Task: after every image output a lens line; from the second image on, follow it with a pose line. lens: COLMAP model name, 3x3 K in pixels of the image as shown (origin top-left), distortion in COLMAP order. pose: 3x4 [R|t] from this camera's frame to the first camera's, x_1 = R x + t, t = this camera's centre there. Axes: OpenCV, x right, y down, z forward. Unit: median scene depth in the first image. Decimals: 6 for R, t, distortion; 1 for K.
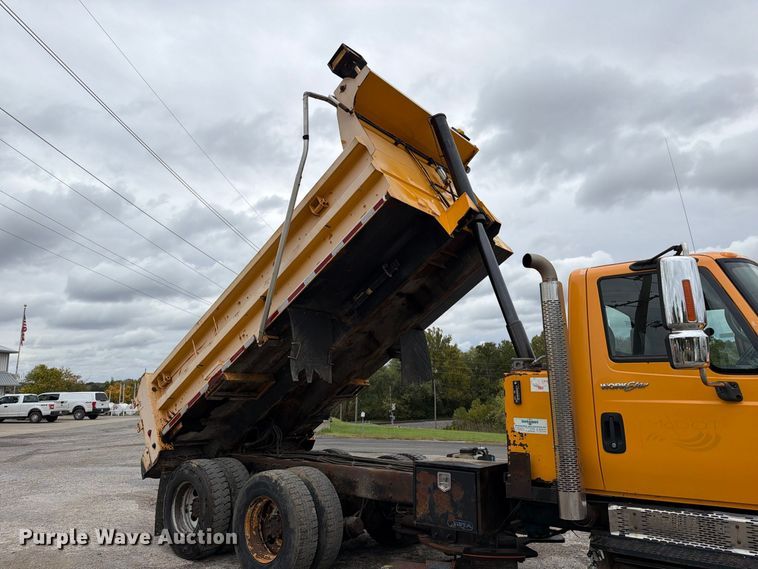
lens RADIAL K [[543.8, 0, 388.4], [0, 543.8, 273.0], [0, 0, 1]] dist [0.034549, -0.039655]
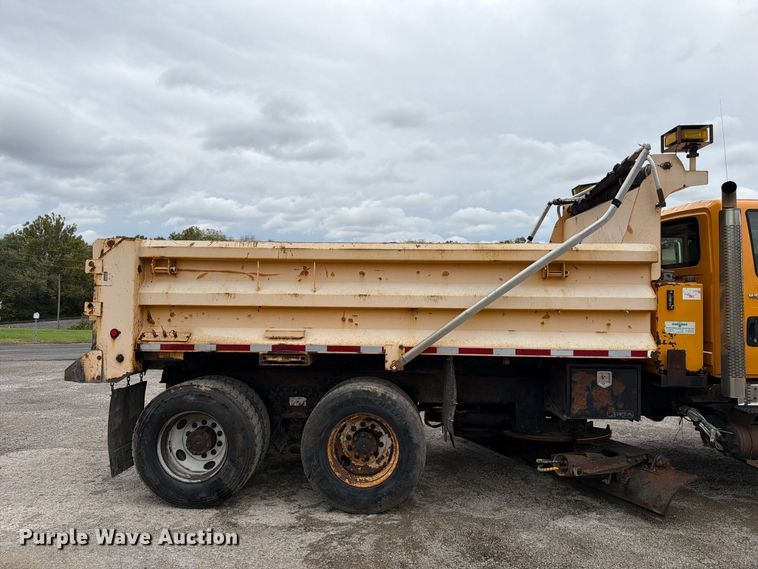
lens RADIAL K [[543.8, 0, 377.5], [0, 543.8, 274.8], [0, 0, 1]] dist [0.034549, -0.039655]
pose [[0.786680, 0.033362, 0.616459, -0.922268], [-0.147123, 0.979901, 0.134717, 0.097897], [-0.599574, -0.196674, 0.775777, 0.464041]]
